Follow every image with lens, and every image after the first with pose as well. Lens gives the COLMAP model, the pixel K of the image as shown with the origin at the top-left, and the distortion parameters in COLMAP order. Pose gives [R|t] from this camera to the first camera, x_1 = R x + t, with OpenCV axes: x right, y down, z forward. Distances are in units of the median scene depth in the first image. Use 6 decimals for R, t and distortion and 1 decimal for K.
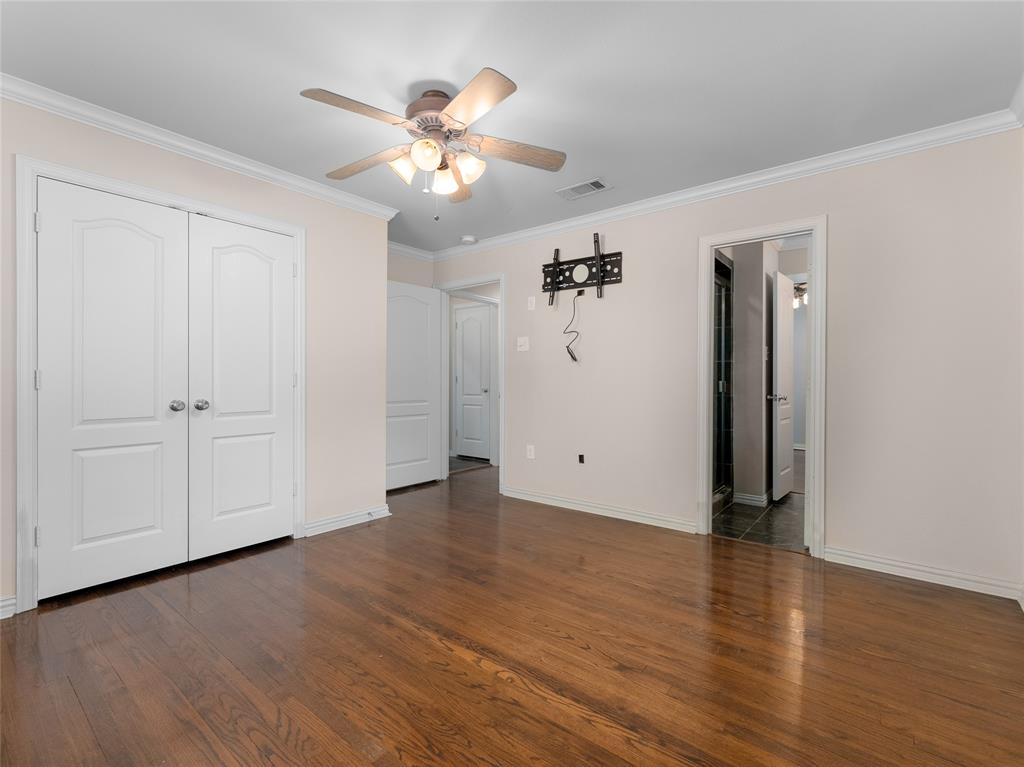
lens RADIAL K [[466.2, 0, 512.4], [0, 466.2, 382.9], [0, 0, 1]] dist [-0.000349, 0.001145]
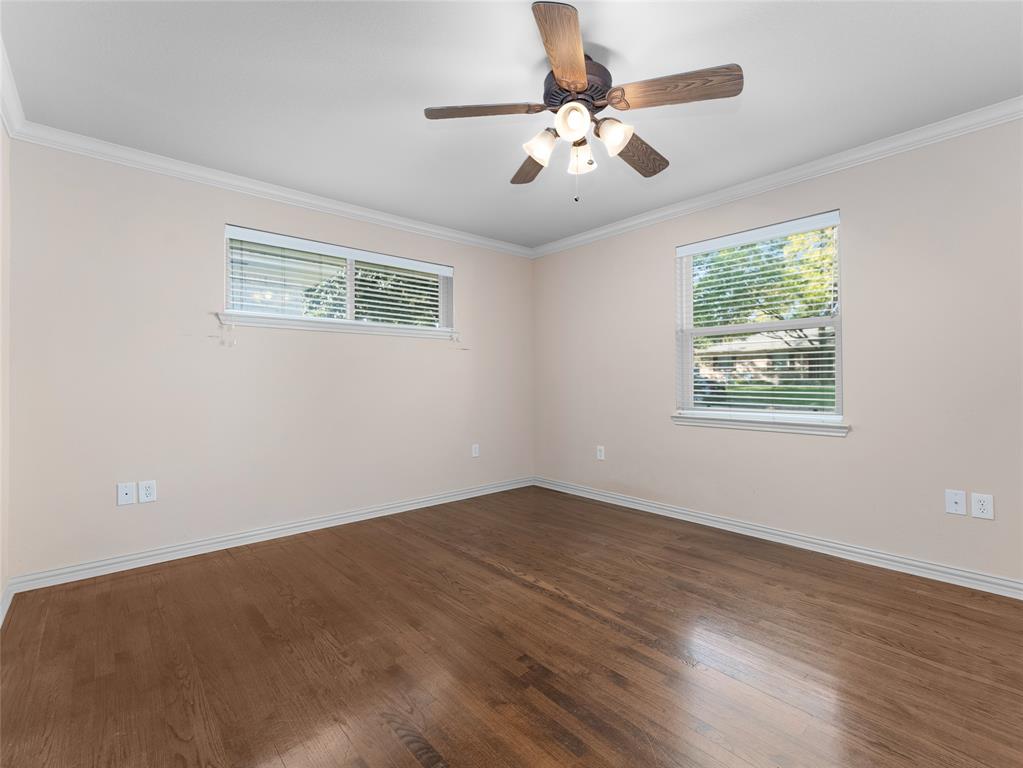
lens RADIAL K [[465.4, 0, 511.7], [0, 465.4, 382.9], [0, 0, 1]] dist [-0.002078, -0.000323]
pose [[-0.985099, -0.001331, 0.171984, -0.236152], [-0.000368, 0.999984, 0.005631, -0.007462], [-0.171989, 0.005484, -0.985084, 2.347514]]
